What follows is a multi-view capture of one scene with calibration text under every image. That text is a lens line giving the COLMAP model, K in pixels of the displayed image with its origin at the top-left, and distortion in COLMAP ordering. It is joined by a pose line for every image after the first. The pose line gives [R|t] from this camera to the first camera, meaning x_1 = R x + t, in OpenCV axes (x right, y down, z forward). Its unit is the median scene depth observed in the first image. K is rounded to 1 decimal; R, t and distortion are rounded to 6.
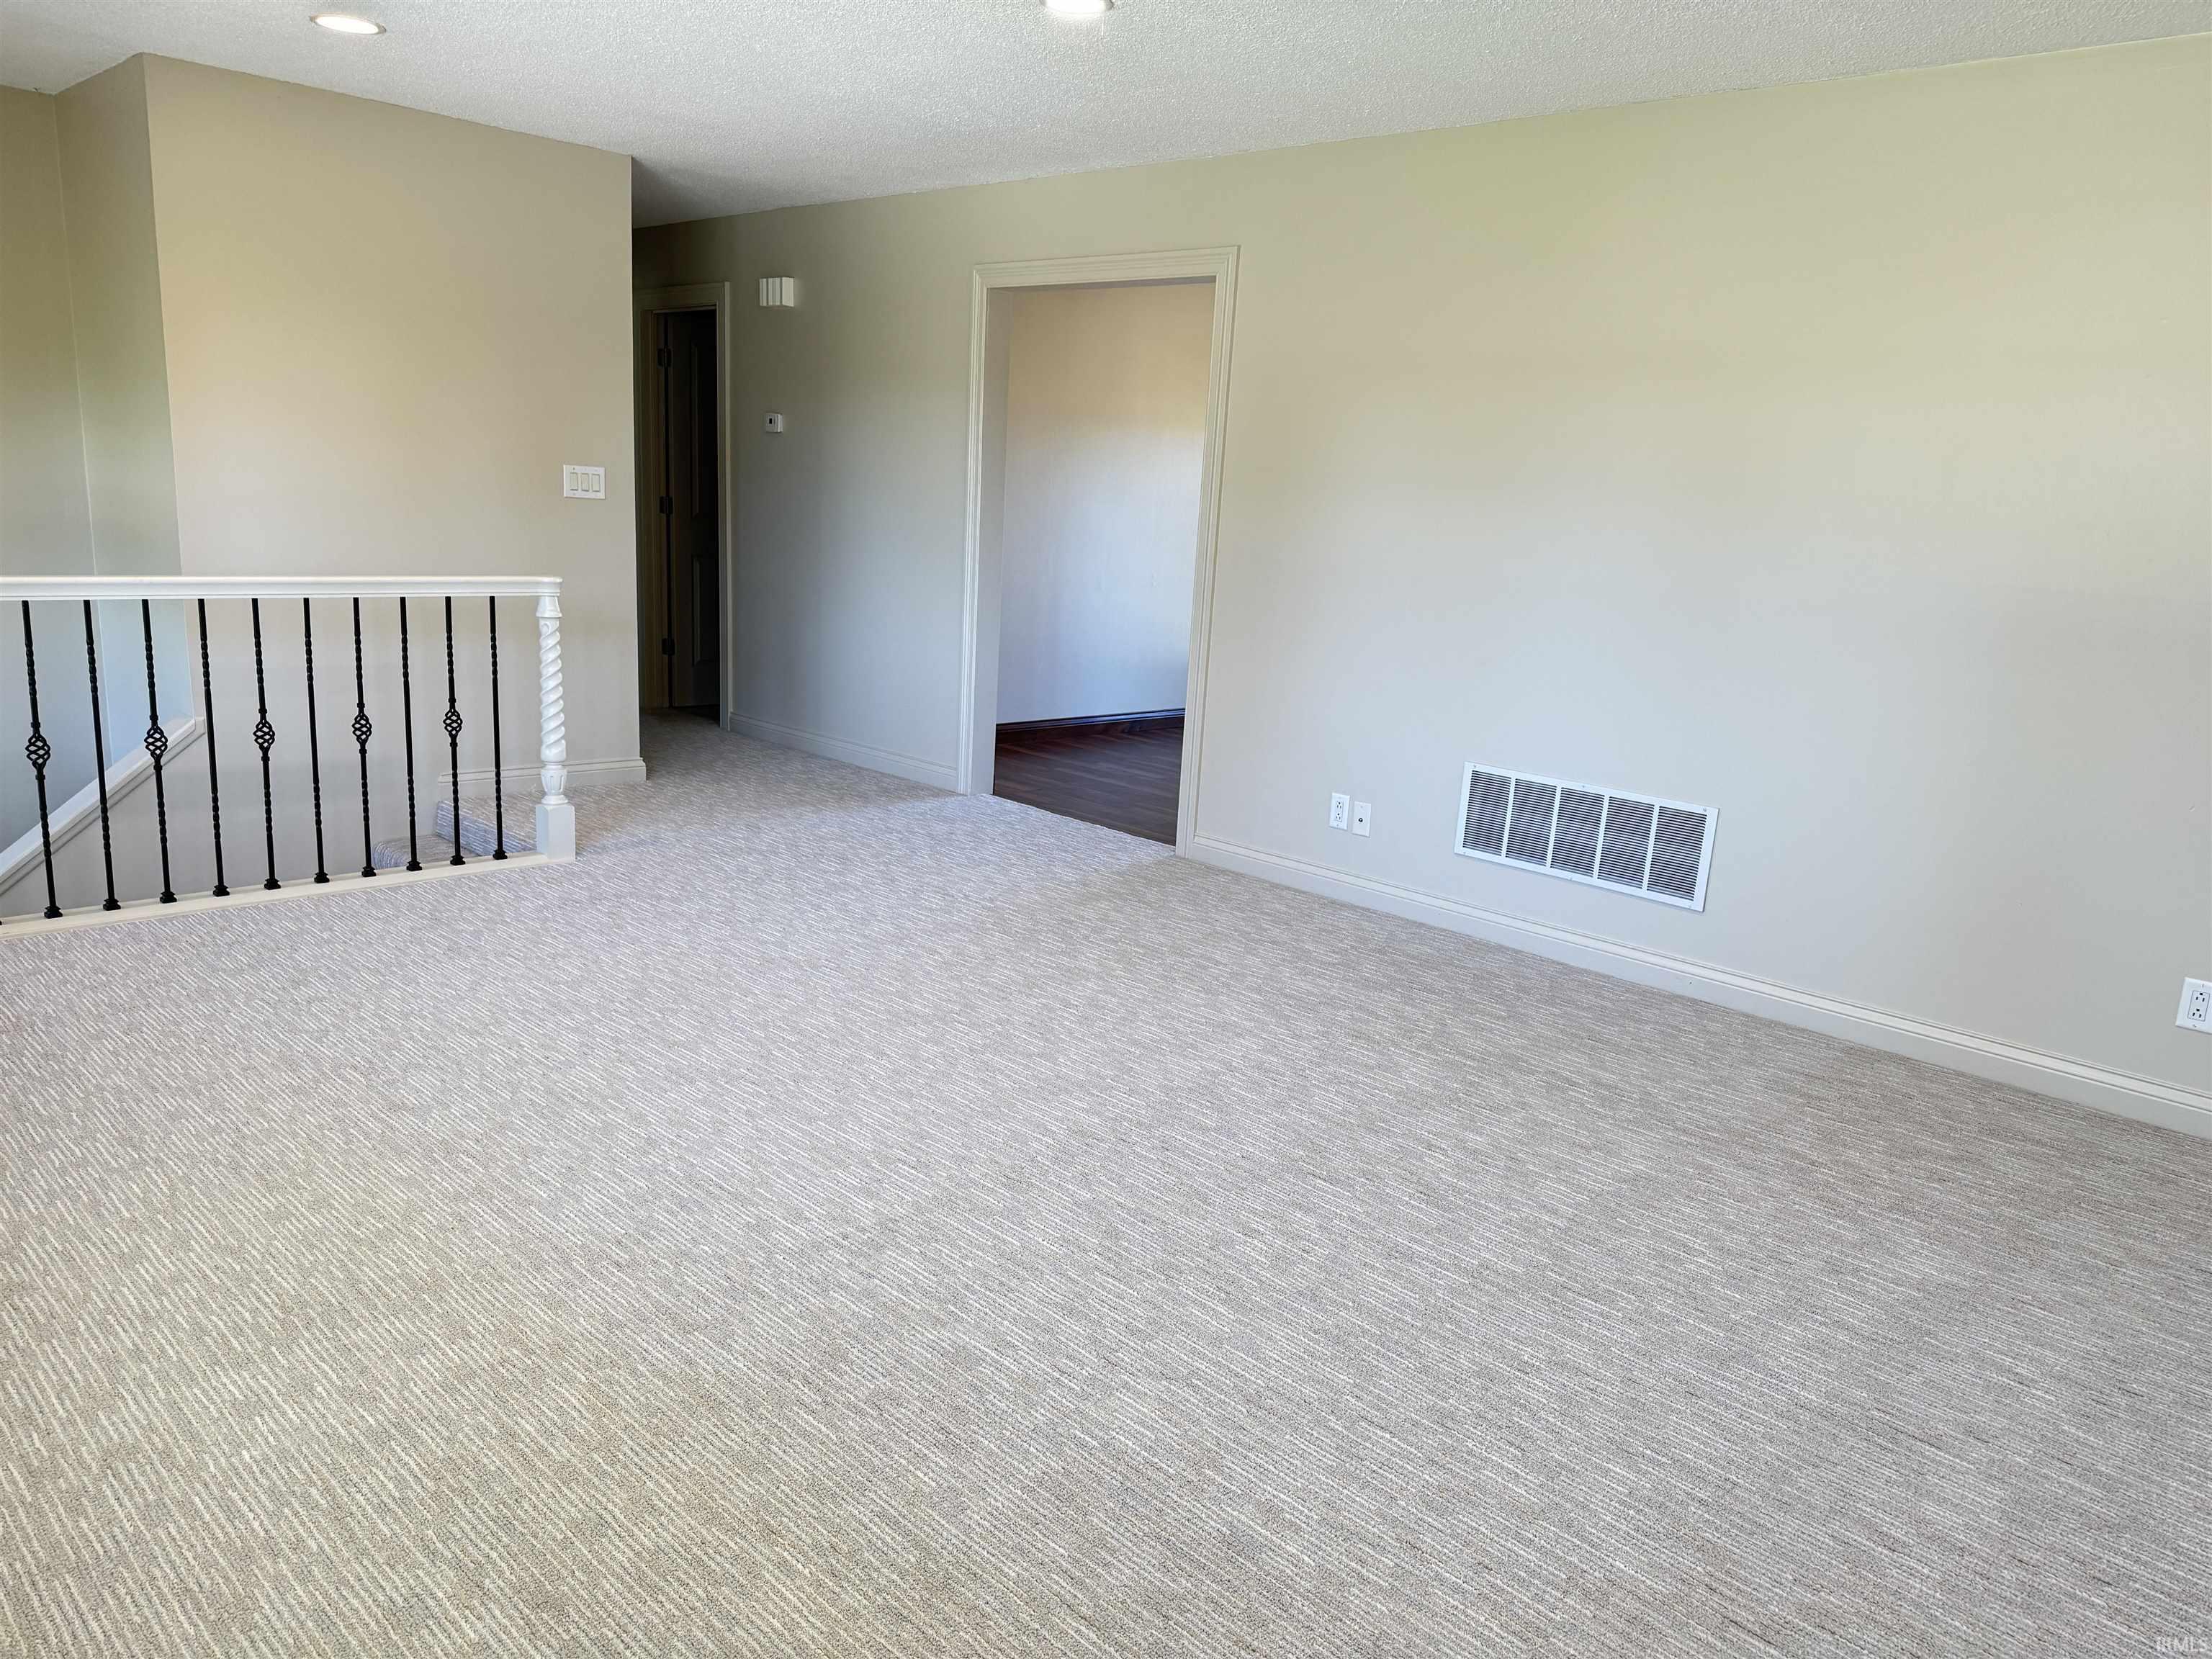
lens RADIAL K [[1555.8, 0, 1105.7], [0, 1555.8, 843.7], [0, 0, 1]] dist [0.002561, -0.009812]
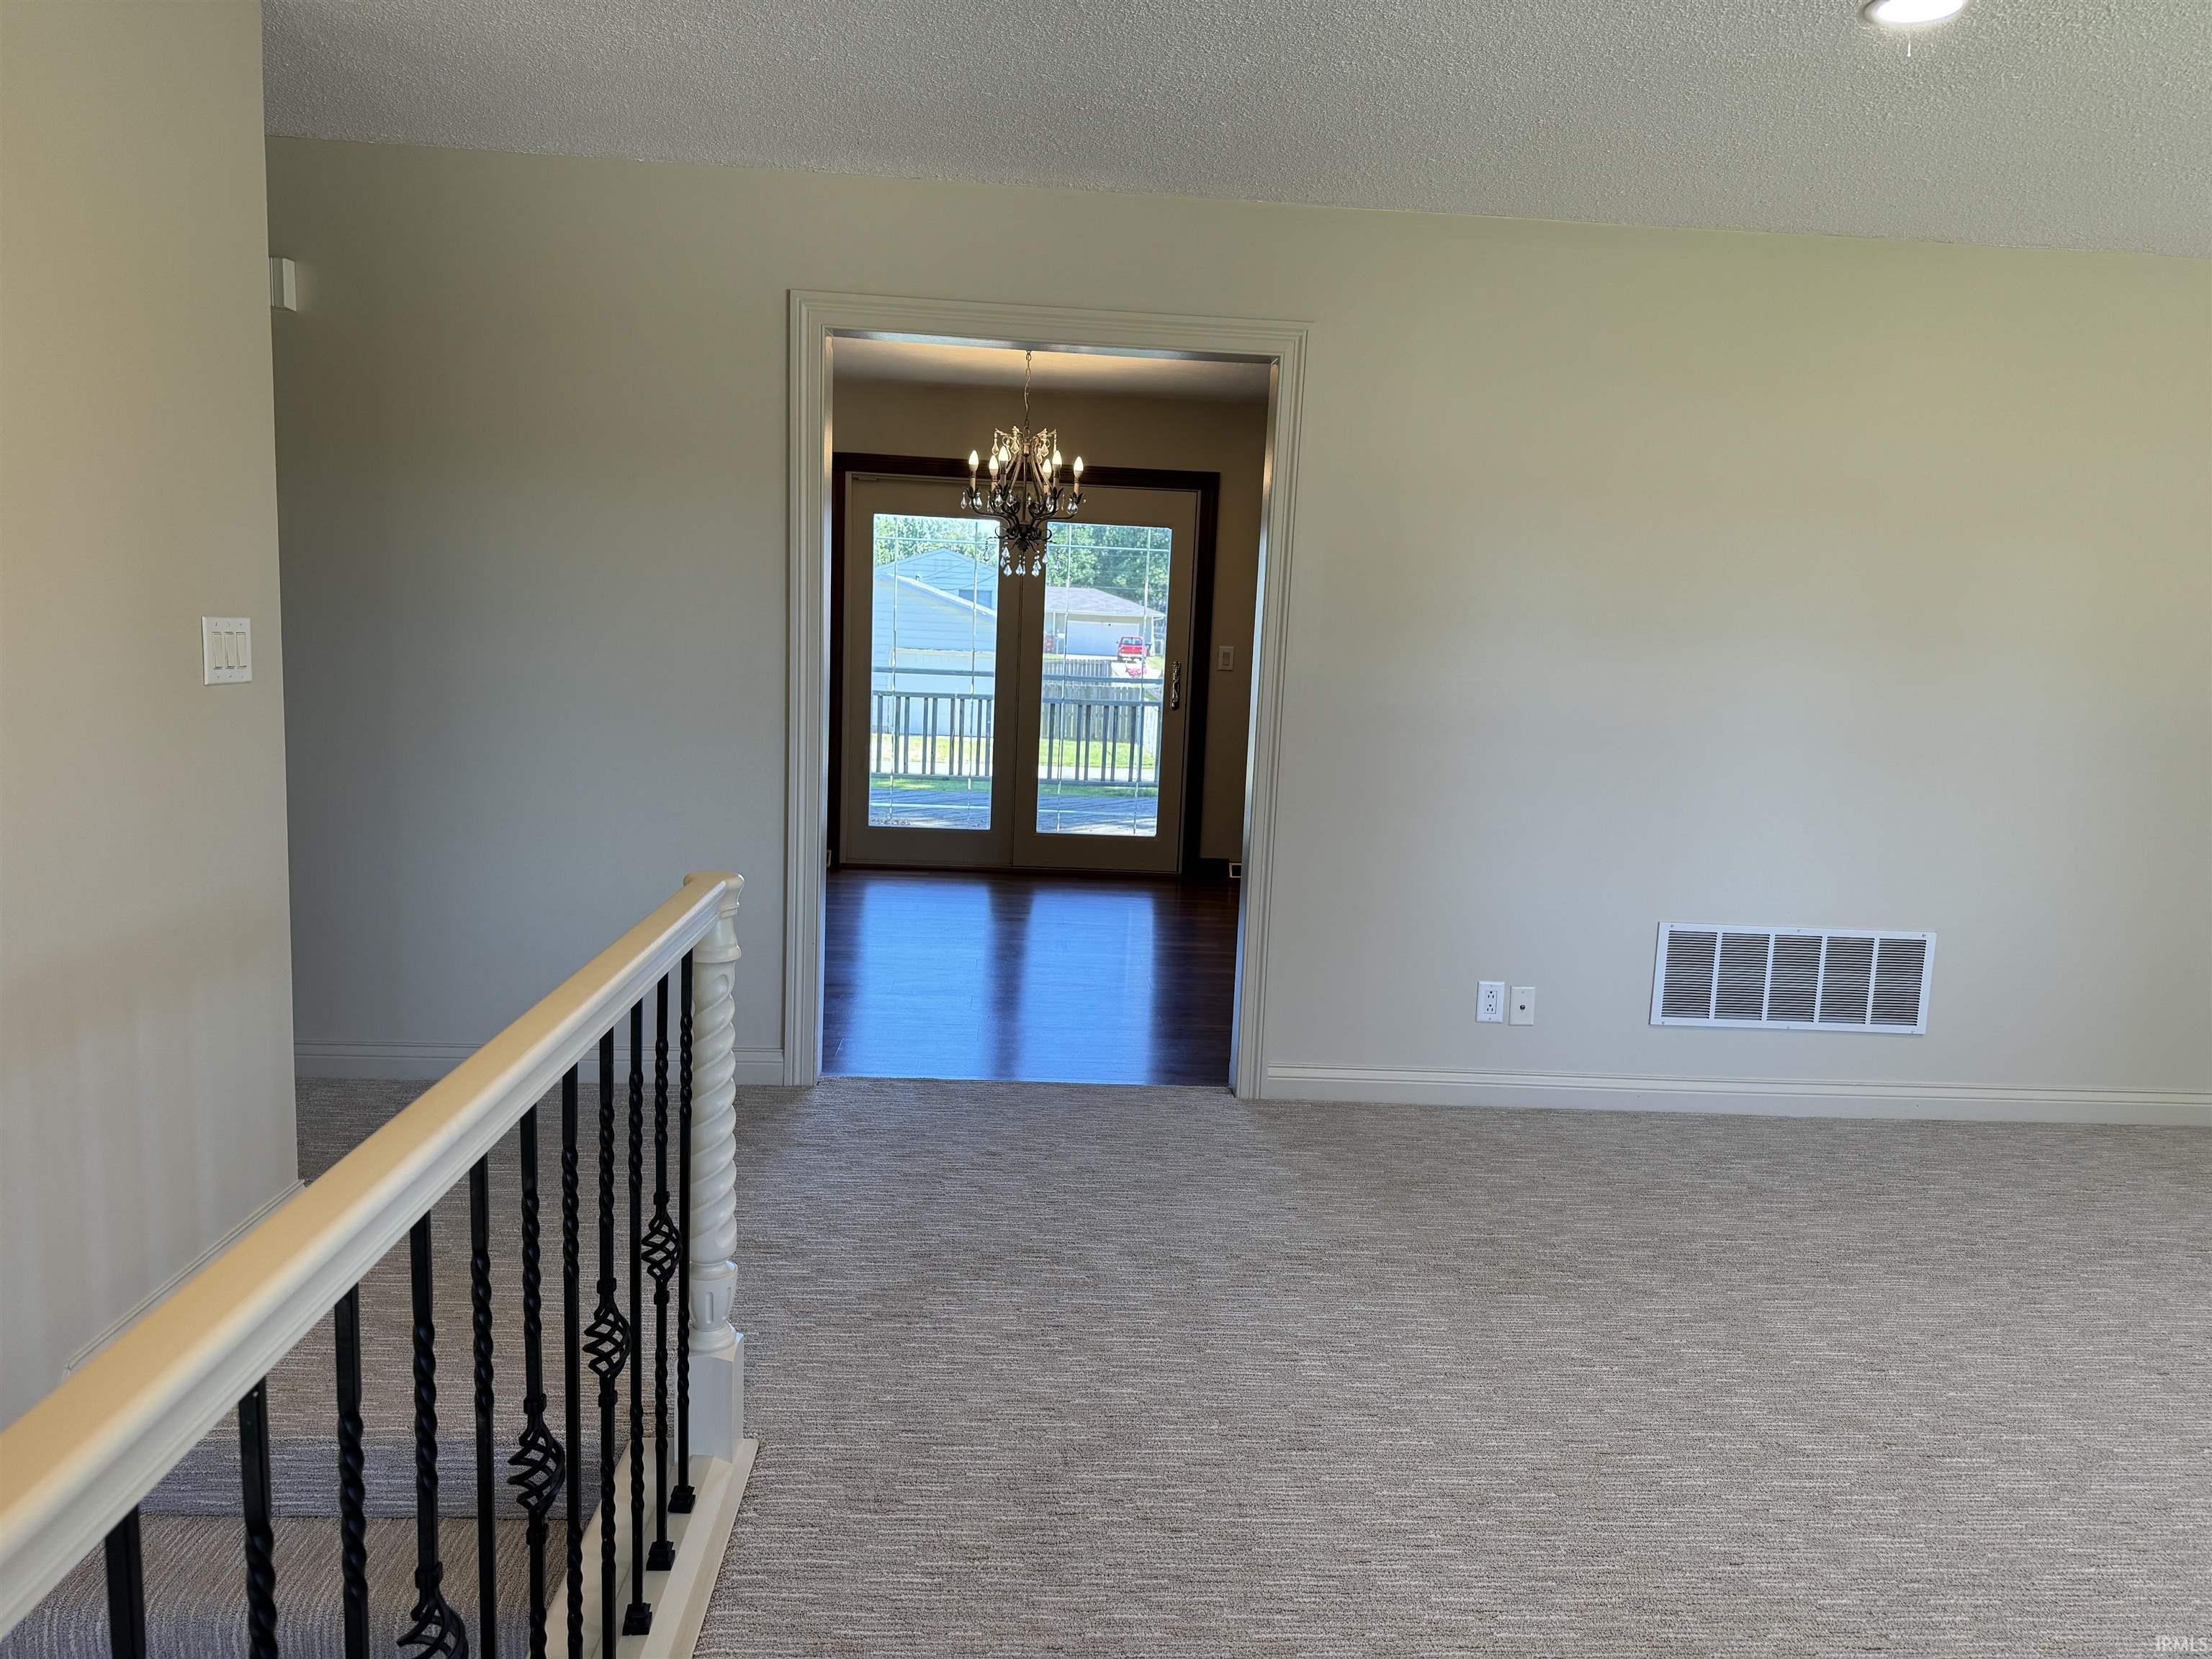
lens RADIAL K [[1555.8, 0, 1109.8], [0, 1555.8, 817.2], [0, 0, 1]] dist [0.002561, -0.009812]
pose [[0.667217, -0.120978, 0.734974, -0.664116], [0.155545, 0.987598, 0.021356, -0.190467], [-0.728442, 0.100072, 0.677759, 0.652205]]
